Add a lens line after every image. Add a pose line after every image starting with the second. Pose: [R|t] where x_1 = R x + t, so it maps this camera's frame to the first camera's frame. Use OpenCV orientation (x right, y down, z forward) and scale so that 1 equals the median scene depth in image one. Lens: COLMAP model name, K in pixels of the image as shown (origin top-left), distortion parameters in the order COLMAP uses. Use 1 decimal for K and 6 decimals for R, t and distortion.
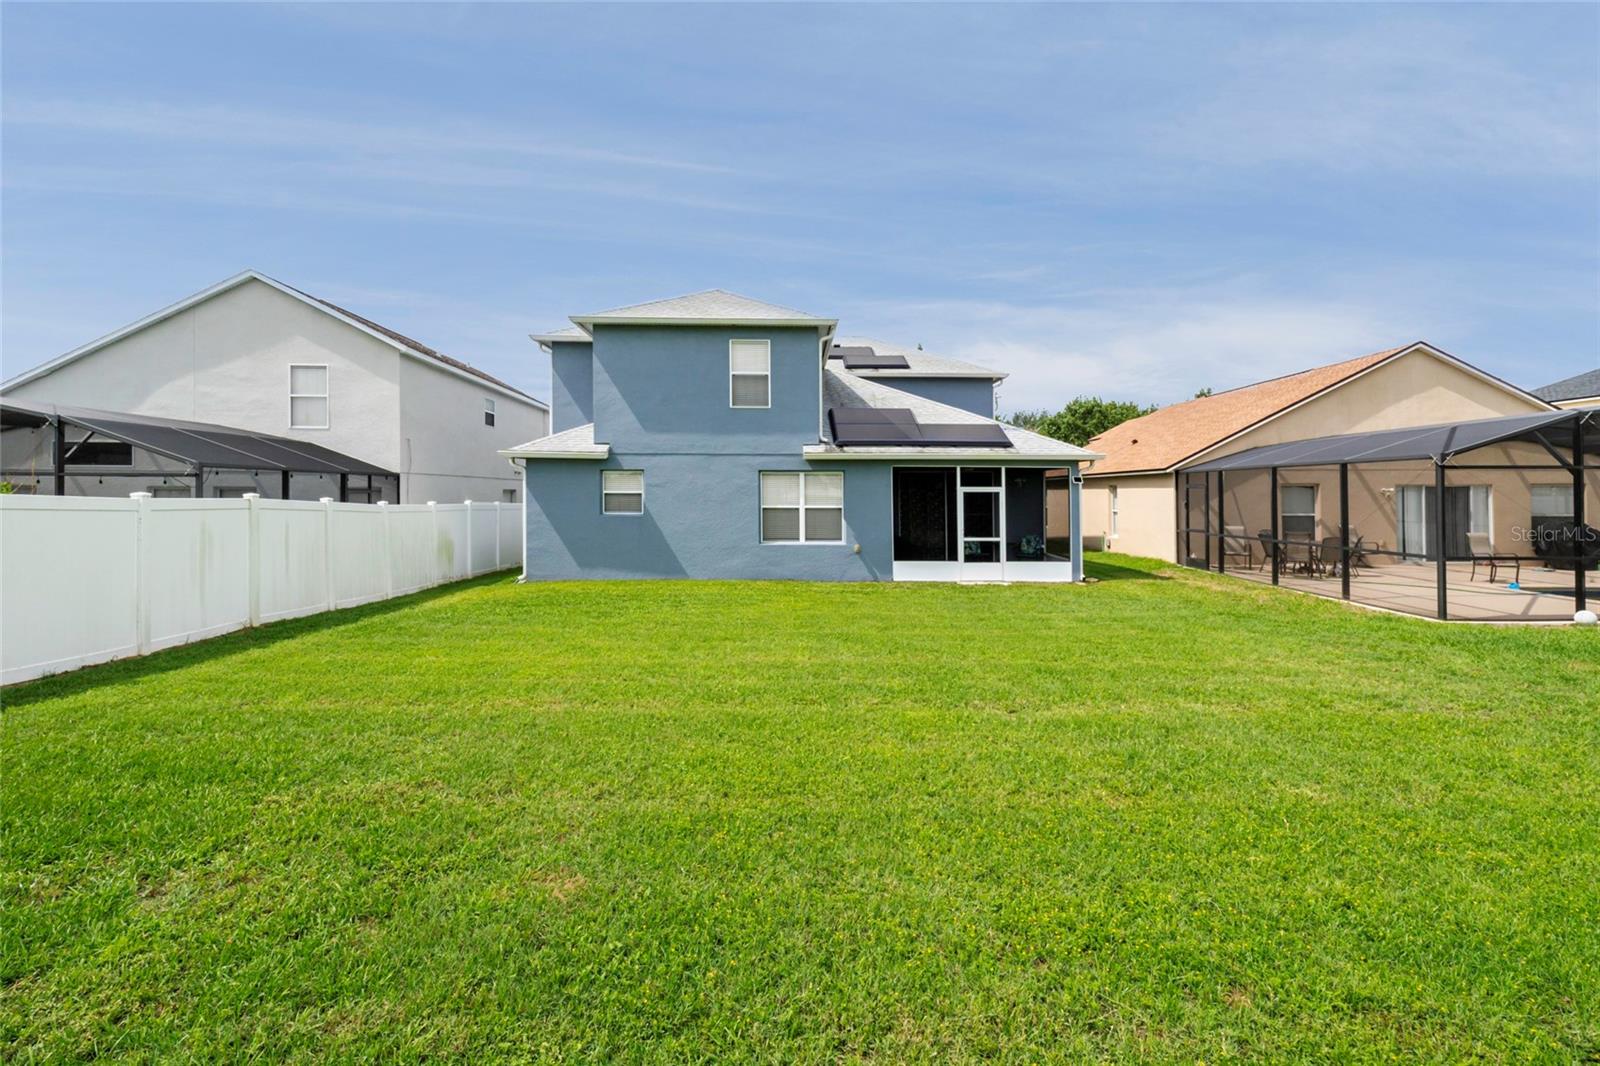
lens RADIAL K [[750.7, 0, 802.8], [0, 750.7, 504.5], [0, 0, 1]] dist [0.000587, 0.000190]
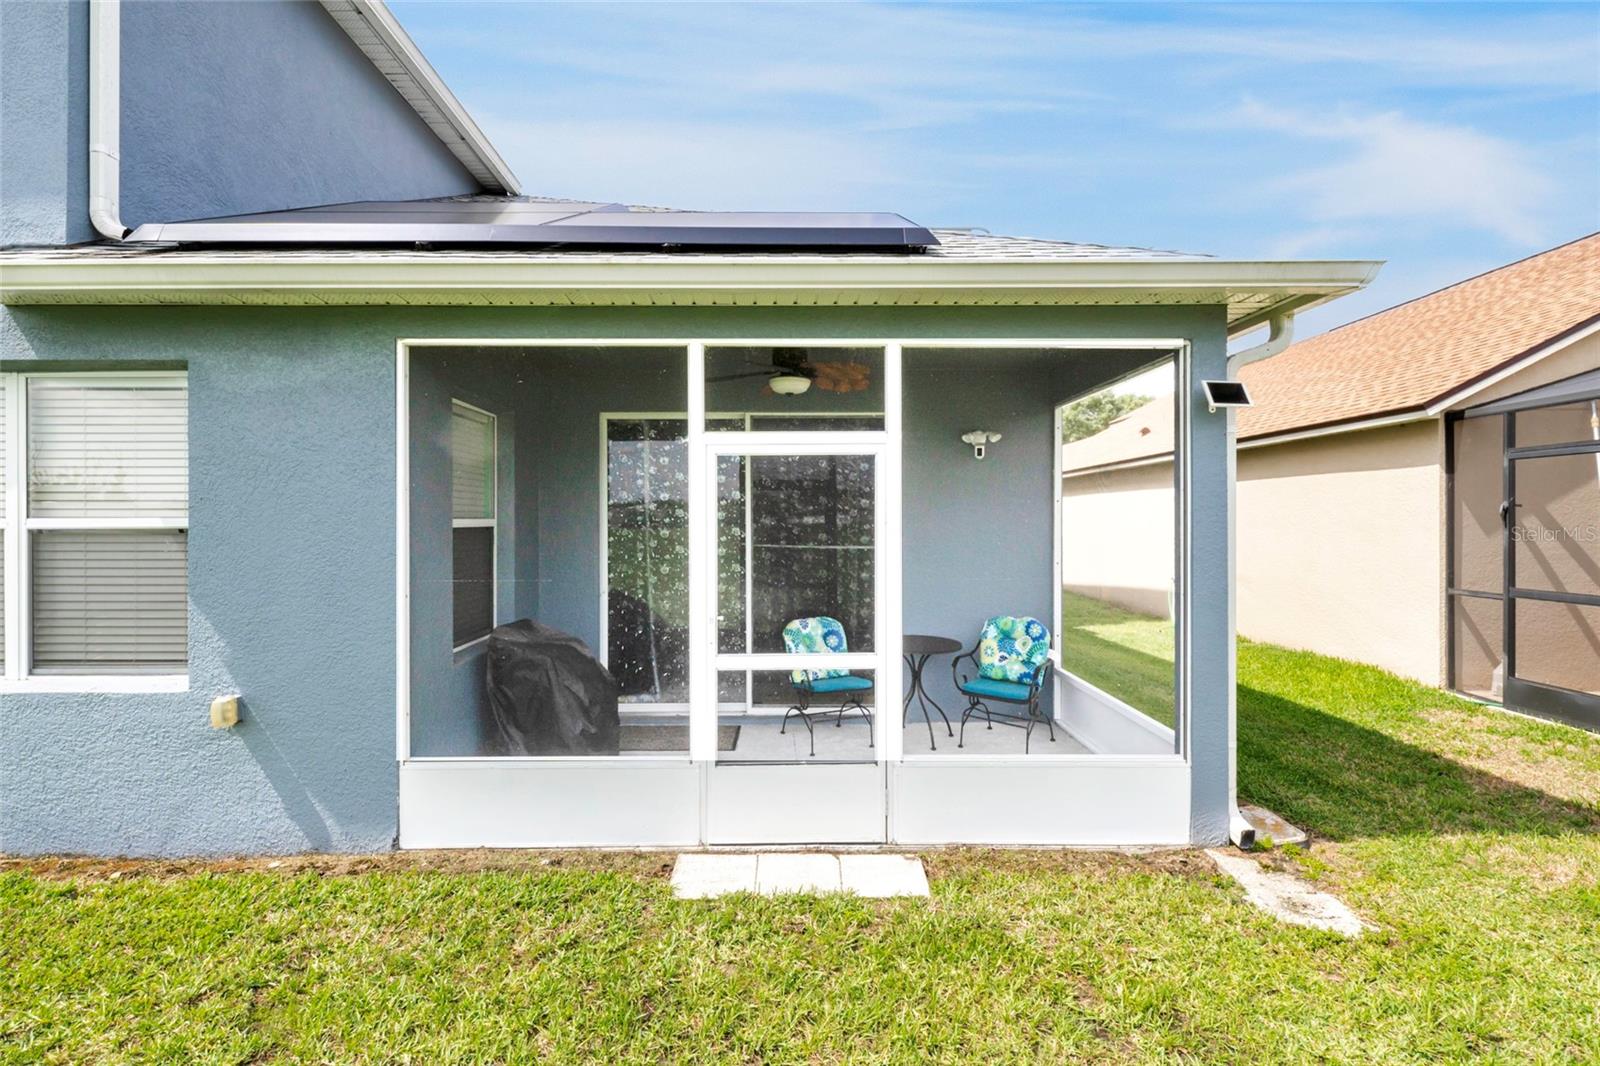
lens RADIAL K [[742.6, 0, 799.4], [0, 742.6, 496.3], [0, 0, 1]] dist [0.000916, -0.000187]
pose [[0.999995, -0.002481, 0.002094, 0.238246], [0.002557, 0.999315, -0.036908, 0.003911], [-0.002001, 0.036913, 0.999316, 0.774302]]
